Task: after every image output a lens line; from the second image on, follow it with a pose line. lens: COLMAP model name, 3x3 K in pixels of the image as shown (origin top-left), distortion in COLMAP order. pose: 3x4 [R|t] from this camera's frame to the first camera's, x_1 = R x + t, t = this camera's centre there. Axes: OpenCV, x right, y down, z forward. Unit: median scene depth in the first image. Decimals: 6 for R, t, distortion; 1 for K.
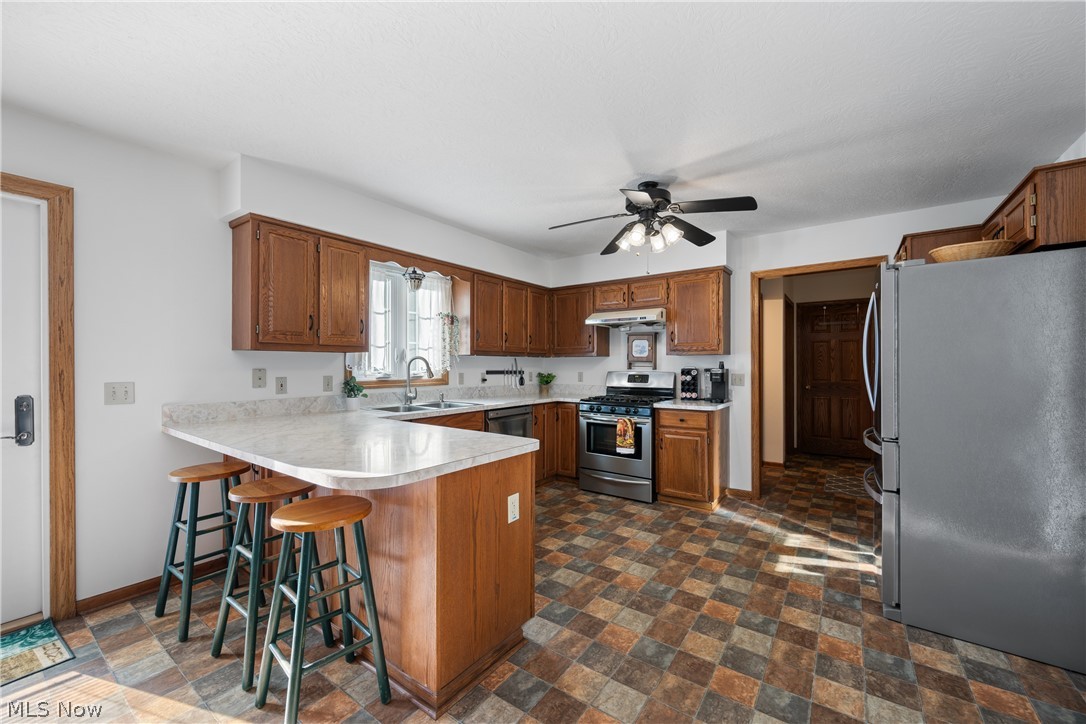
lens RADIAL K [[431.7, 0, 544.3], [0, 431.7, 361.9], [0, 0, 1]] dist [0.001997, -0.000298]
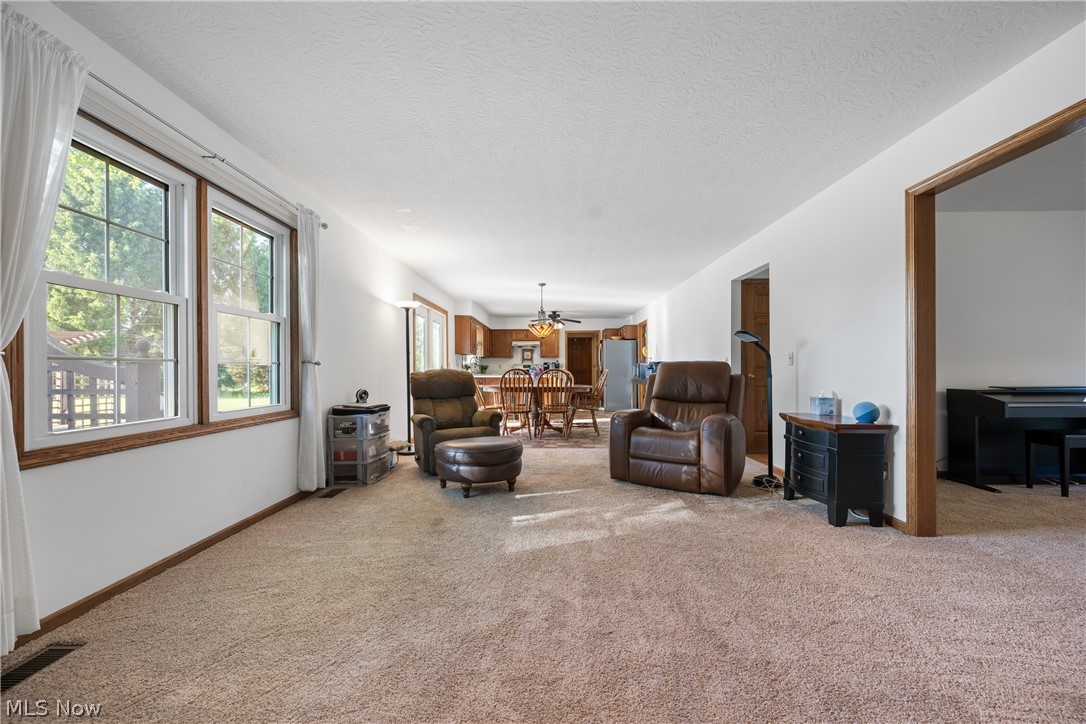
lens RADIAL K [[431.7, 0, 542.5], [0, 431.7, 366.8], [0, 0, 1]] dist [0.001997, -0.000298]
pose [[0.808930, 0.002300, 0.587900, -1.415721], [-0.002060, 0.999997, -0.001078, 0.049482], [-0.587901, -0.000339, 0.808933, -1.354286]]
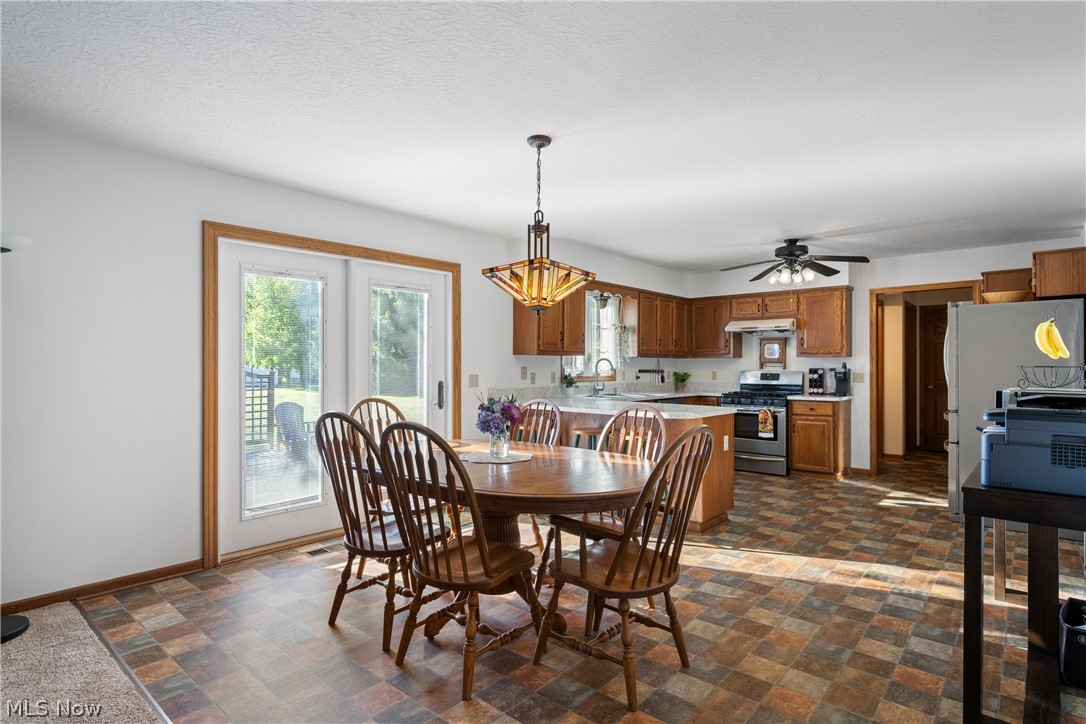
lens RADIAL K [[572.6, 0, 541.2], [0, 572.6, 361.2], [0, 0, 1]] dist [0.001628, -0.000722]
pose [[0.995569, 0.001728, -0.094019, -0.282580], [-0.001792, 0.999998, -0.000593, -0.002097], [0.094018, 0.000759, 0.995570, -0.672839]]
